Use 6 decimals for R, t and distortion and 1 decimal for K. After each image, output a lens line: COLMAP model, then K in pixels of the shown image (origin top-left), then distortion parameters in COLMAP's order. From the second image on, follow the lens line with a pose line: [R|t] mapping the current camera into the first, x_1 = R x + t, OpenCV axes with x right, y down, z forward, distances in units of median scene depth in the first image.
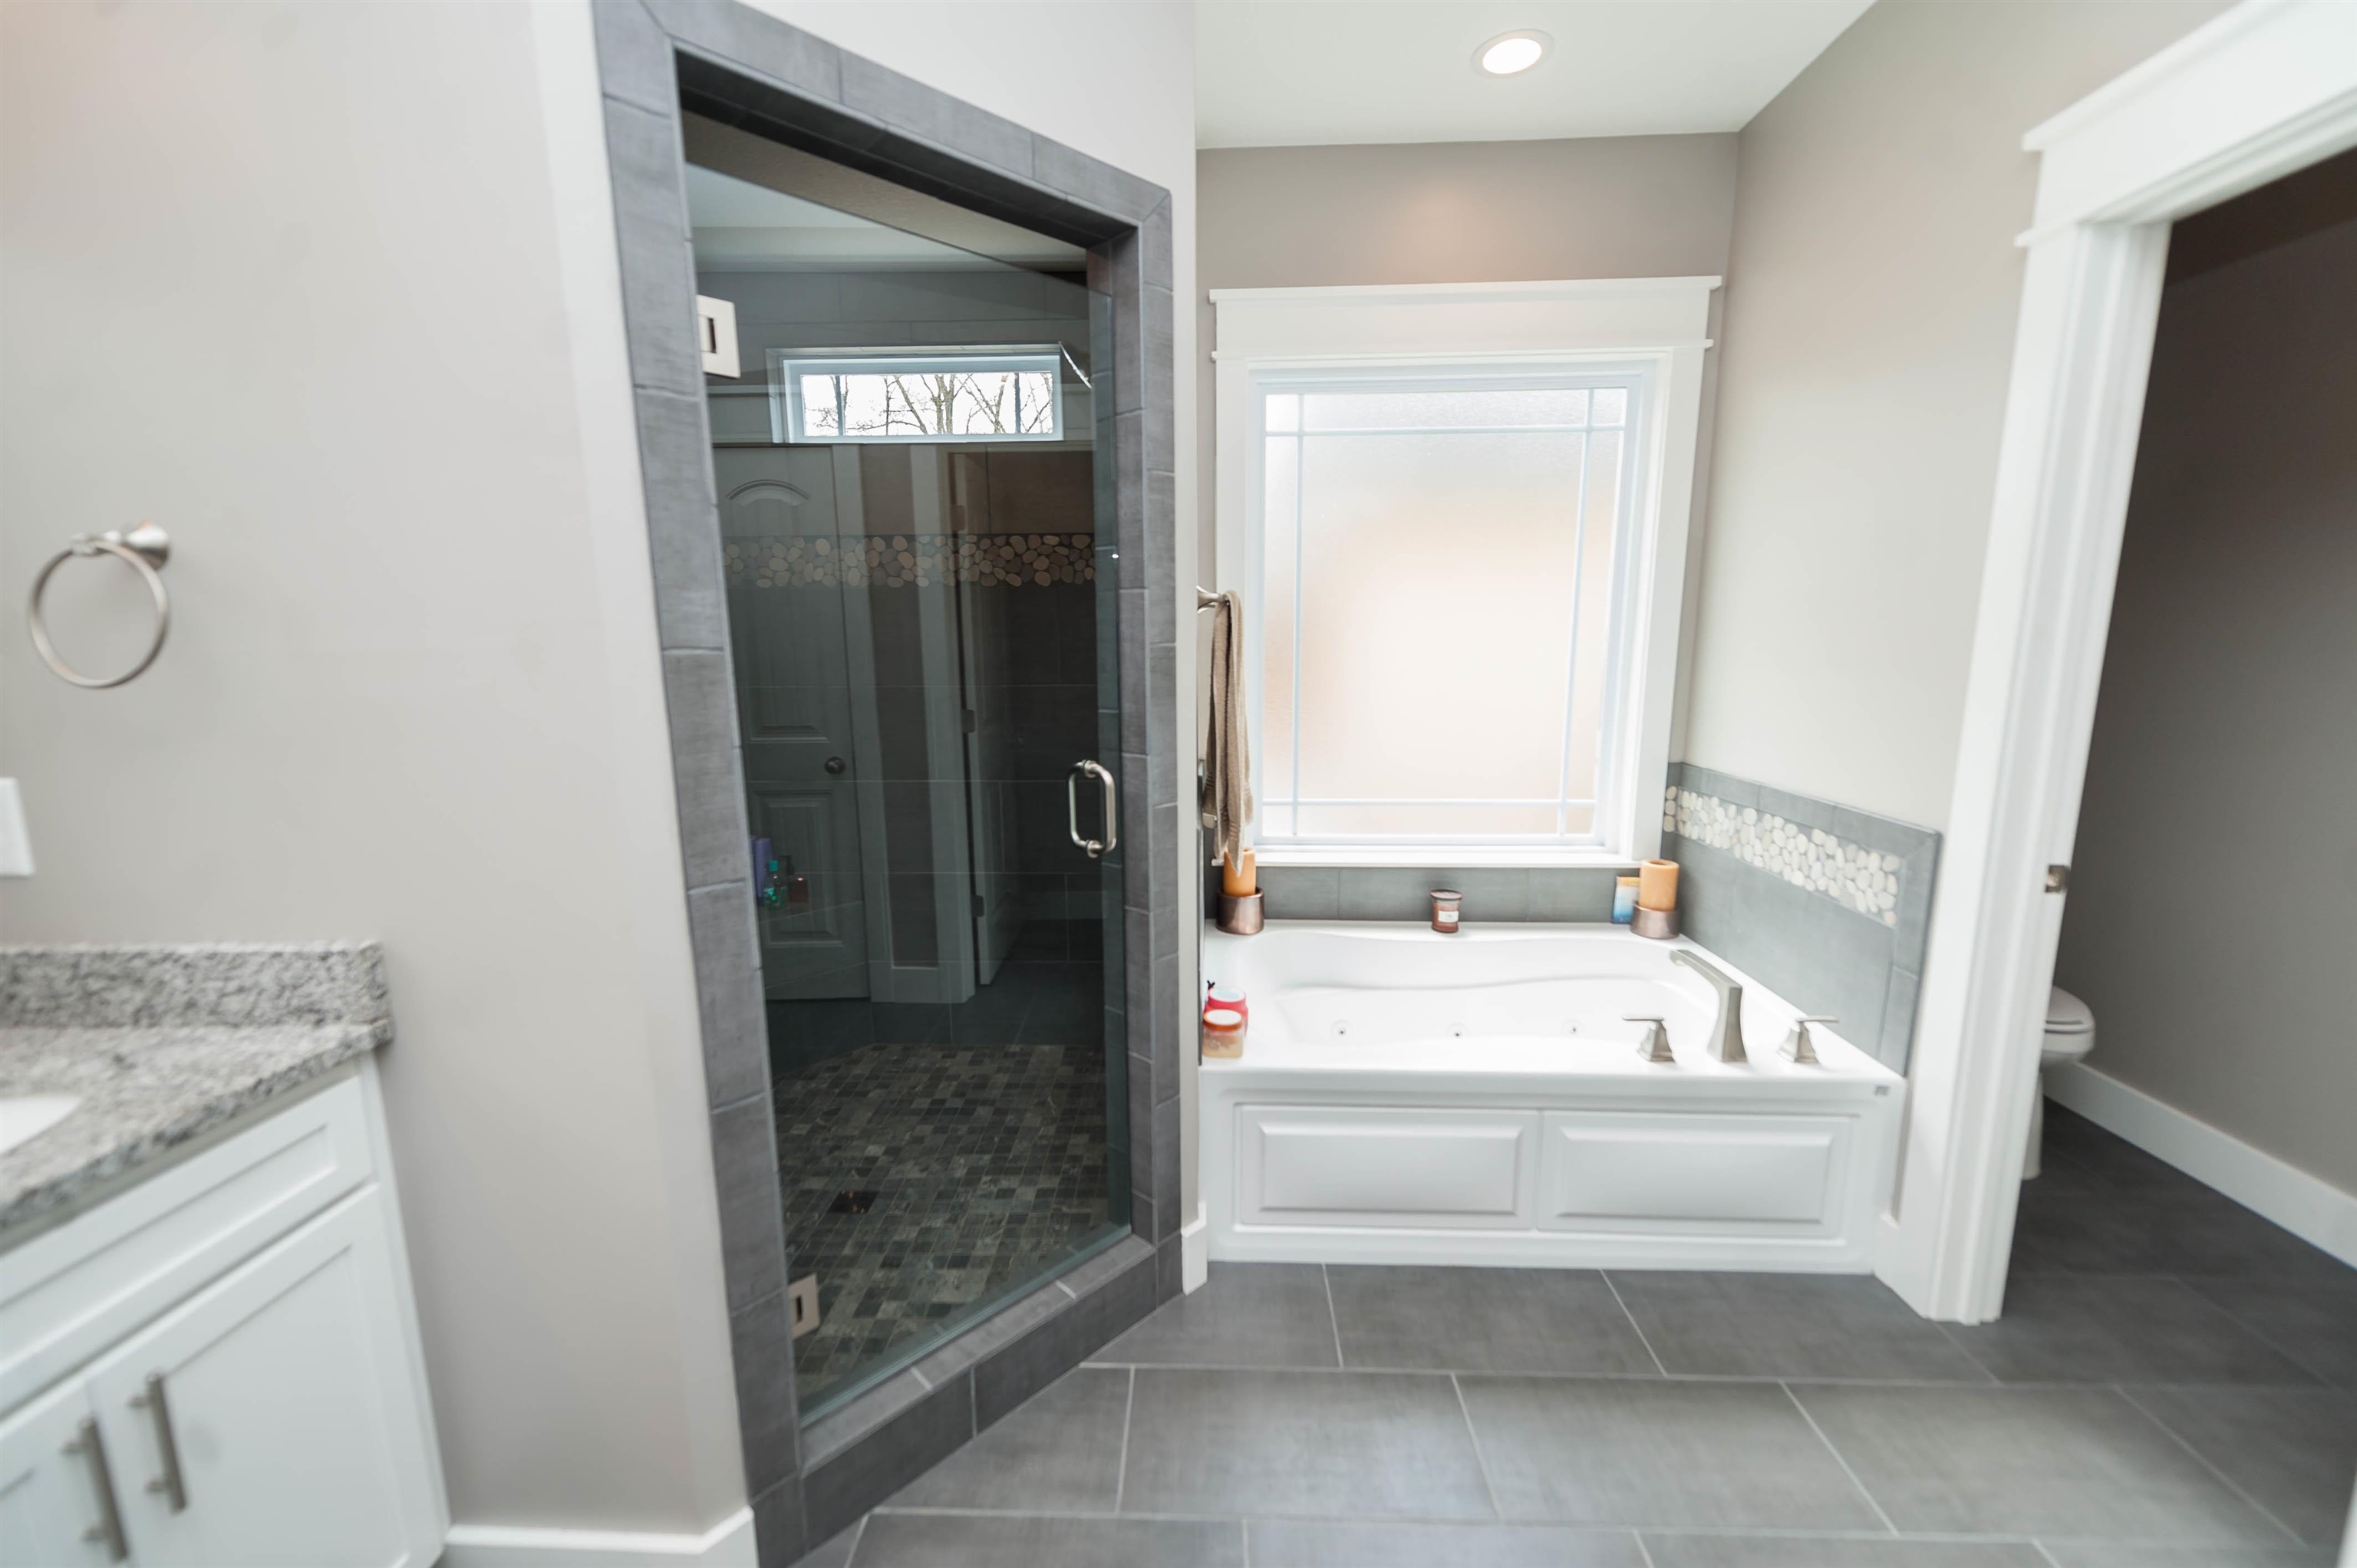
lens RADIAL K [[941.4, 0, 1174.8], [0, 941.4, 795.3], [0, 0, 1]] dist [0.017881, -0.006474]
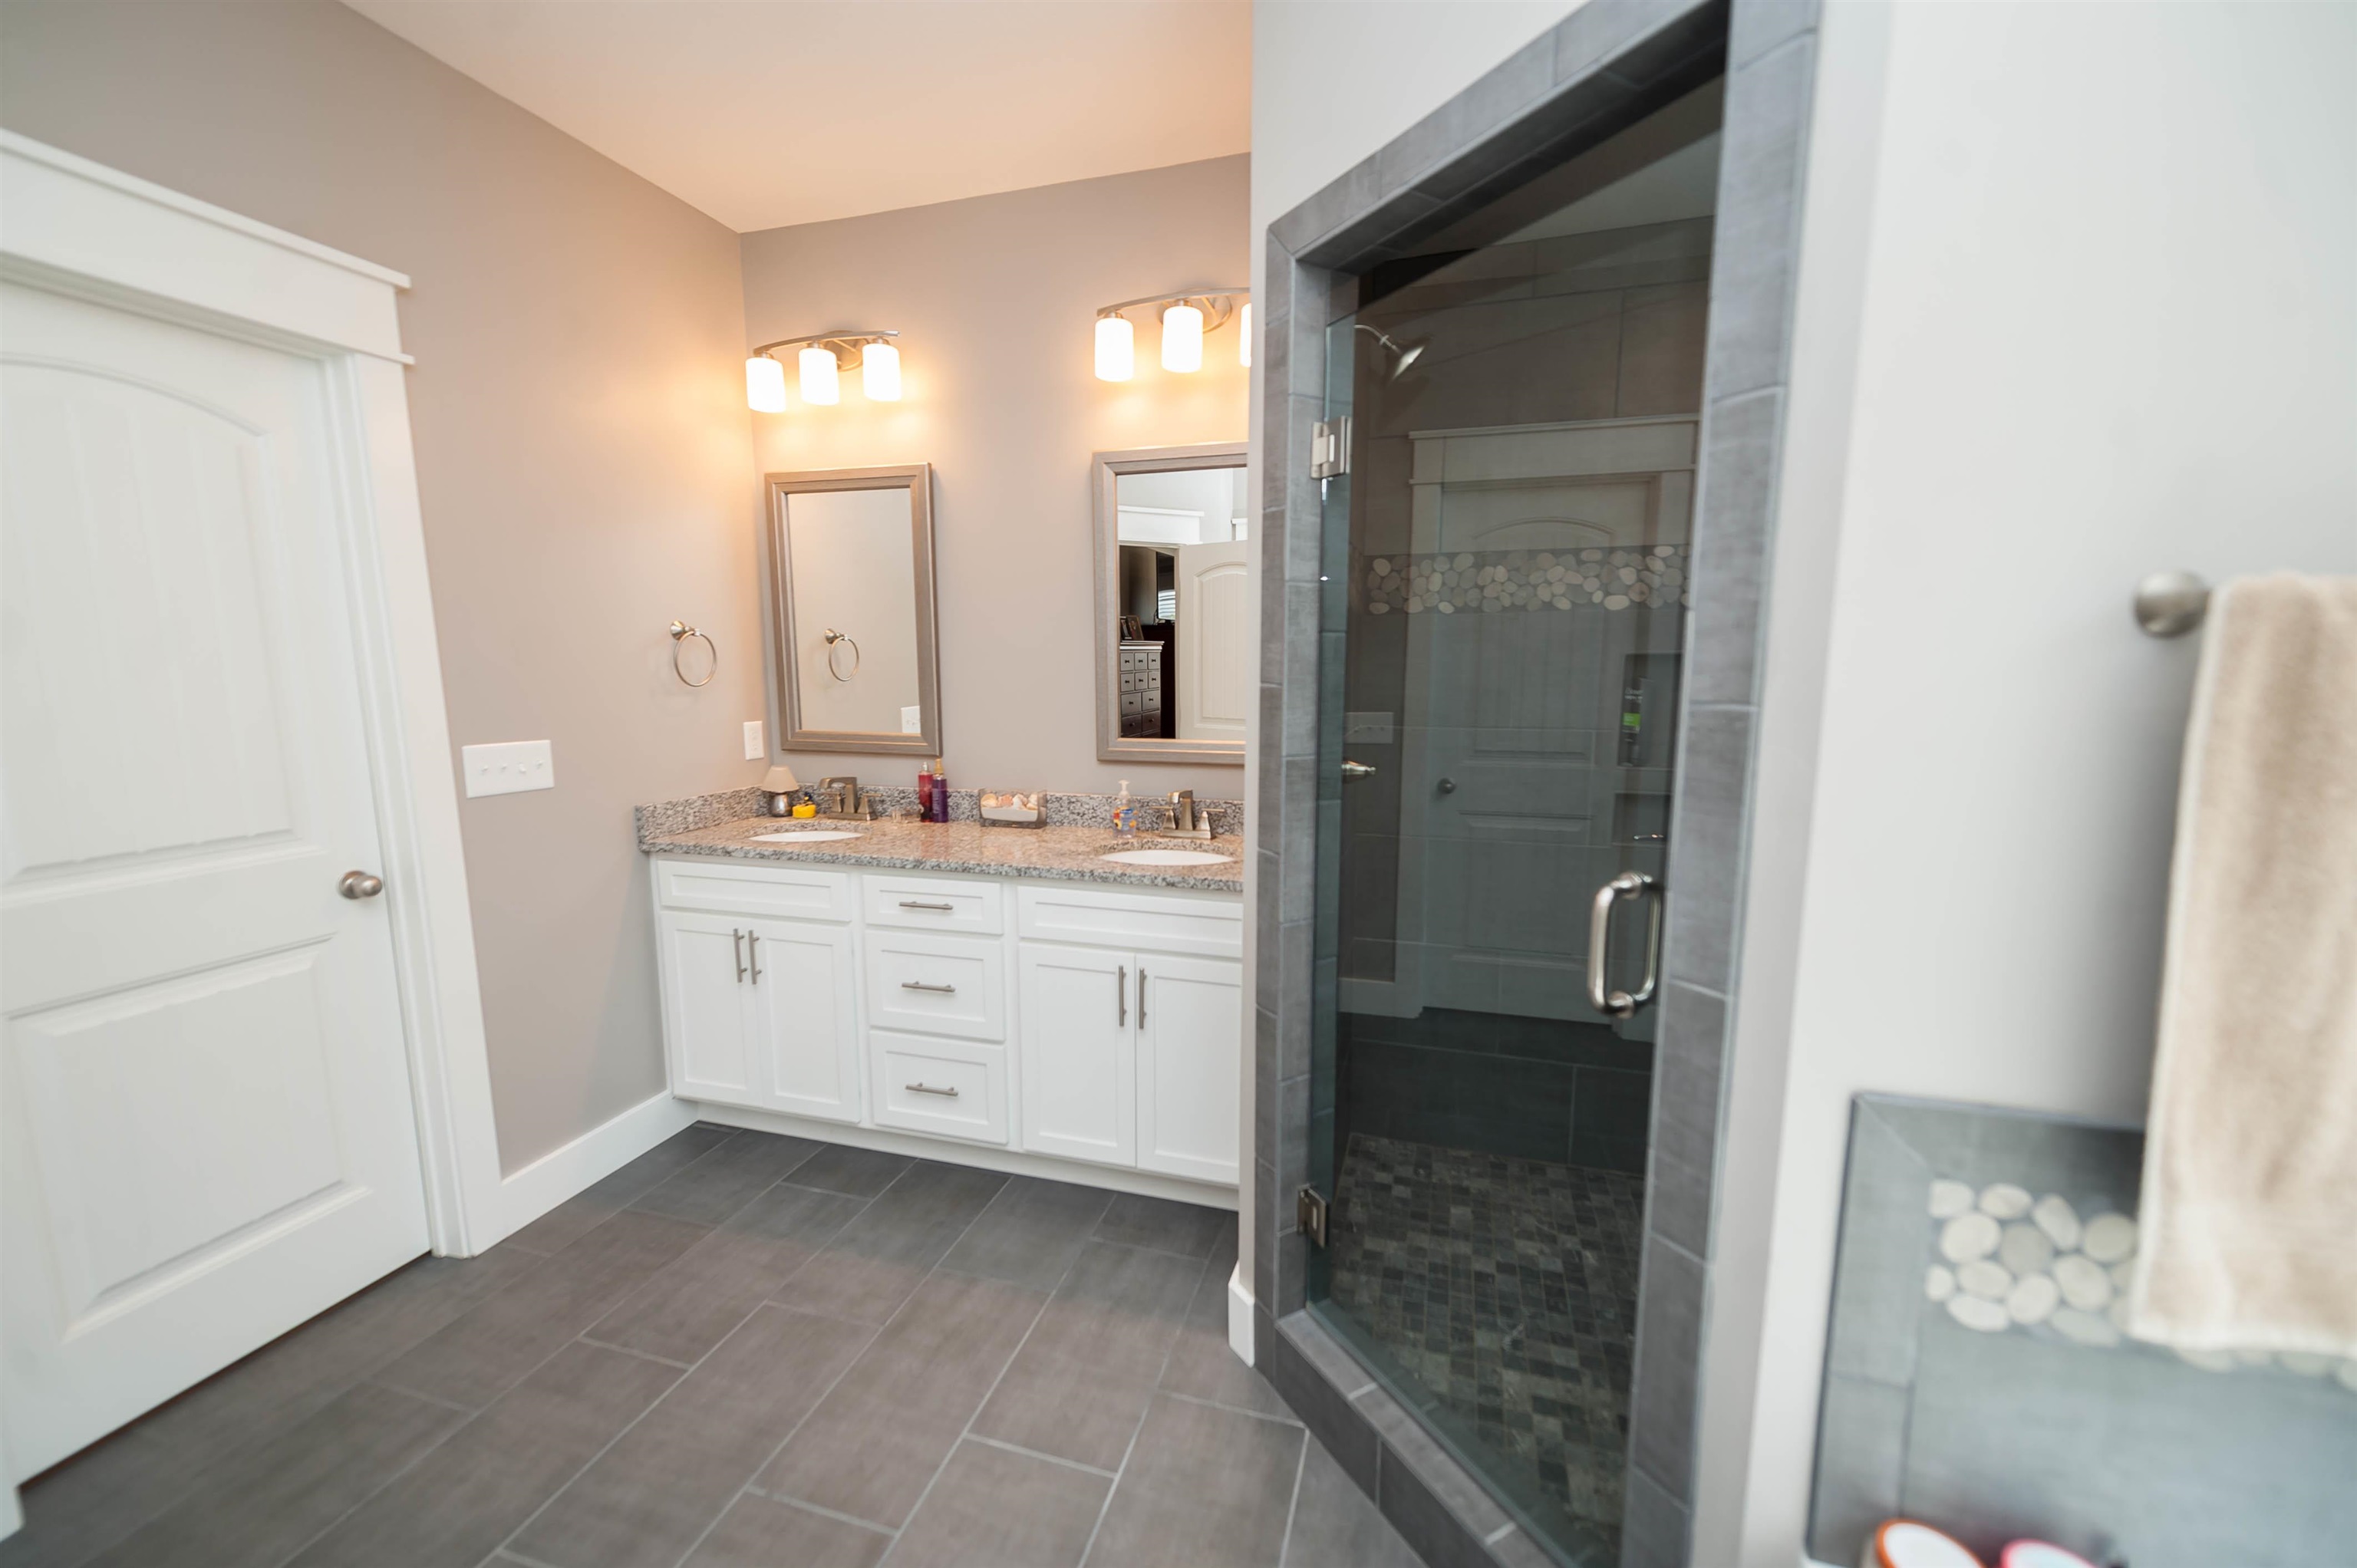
lens RADIAL K [[941.4, 0, 1174.8], [0, 941.4, 795.3], [0, 0, 1]] dist [0.017881, -0.006474]
pose [[-0.262927, 0.150552, -0.952997, 0.659560], [-0.160729, 0.967113, 0.197126, -0.179582], [0.951334, 0.205004, -0.230082, 0.891601]]
